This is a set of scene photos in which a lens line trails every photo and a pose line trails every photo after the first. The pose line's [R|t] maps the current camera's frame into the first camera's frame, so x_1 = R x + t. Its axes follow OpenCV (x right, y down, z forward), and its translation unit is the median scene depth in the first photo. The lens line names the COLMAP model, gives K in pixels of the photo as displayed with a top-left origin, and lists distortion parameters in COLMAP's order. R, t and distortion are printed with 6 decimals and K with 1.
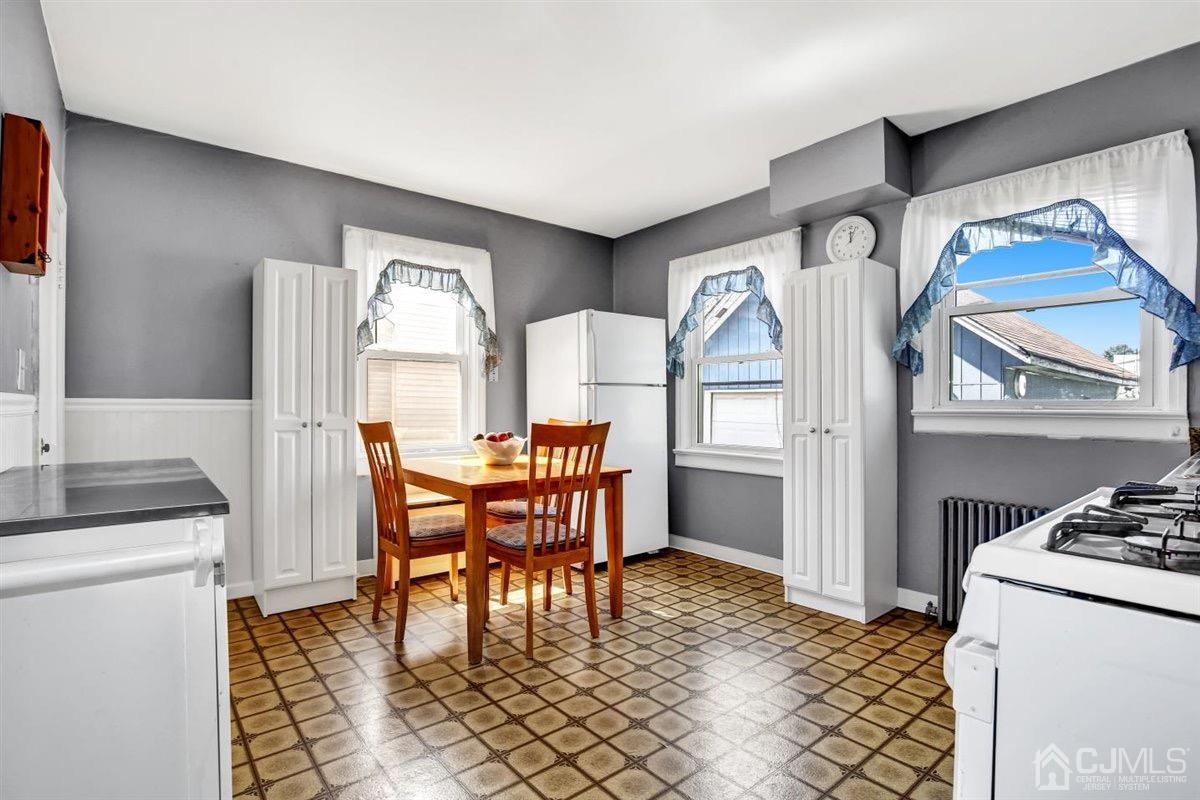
lens RADIAL K [[558.4, 0, 581.5], [0, 558.4, 408.4], [0, 0, 1]] dist [-0.026801, 0.004710]
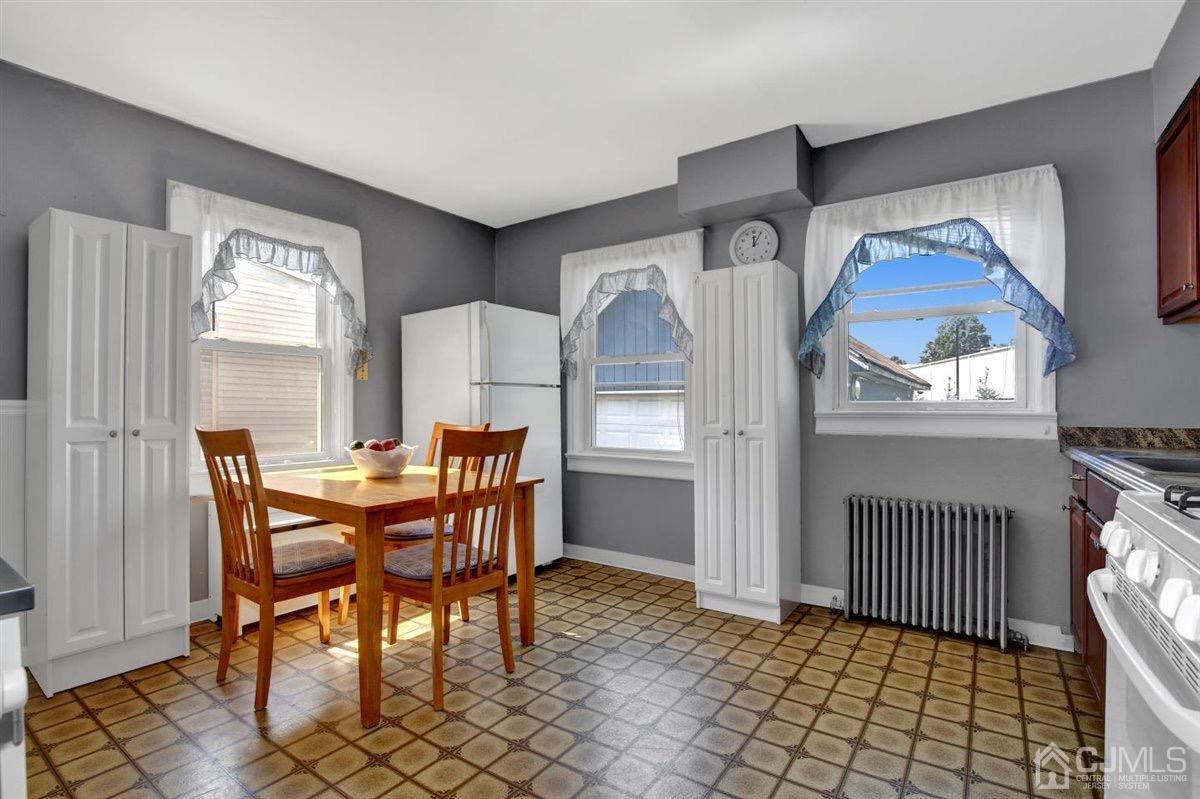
lens RADIAL K [[558.4, 0, 587.5], [0, 558.4, 403.4], [0, 0, 1]] dist [-0.026801, 0.004710]
pose [[0.960869, 0.000736, 0.277003, -0.087611], [0.002587, 0.999929, -0.011632, -0.001011], [-0.276992, 0.011894, 0.960799, 0.105194]]
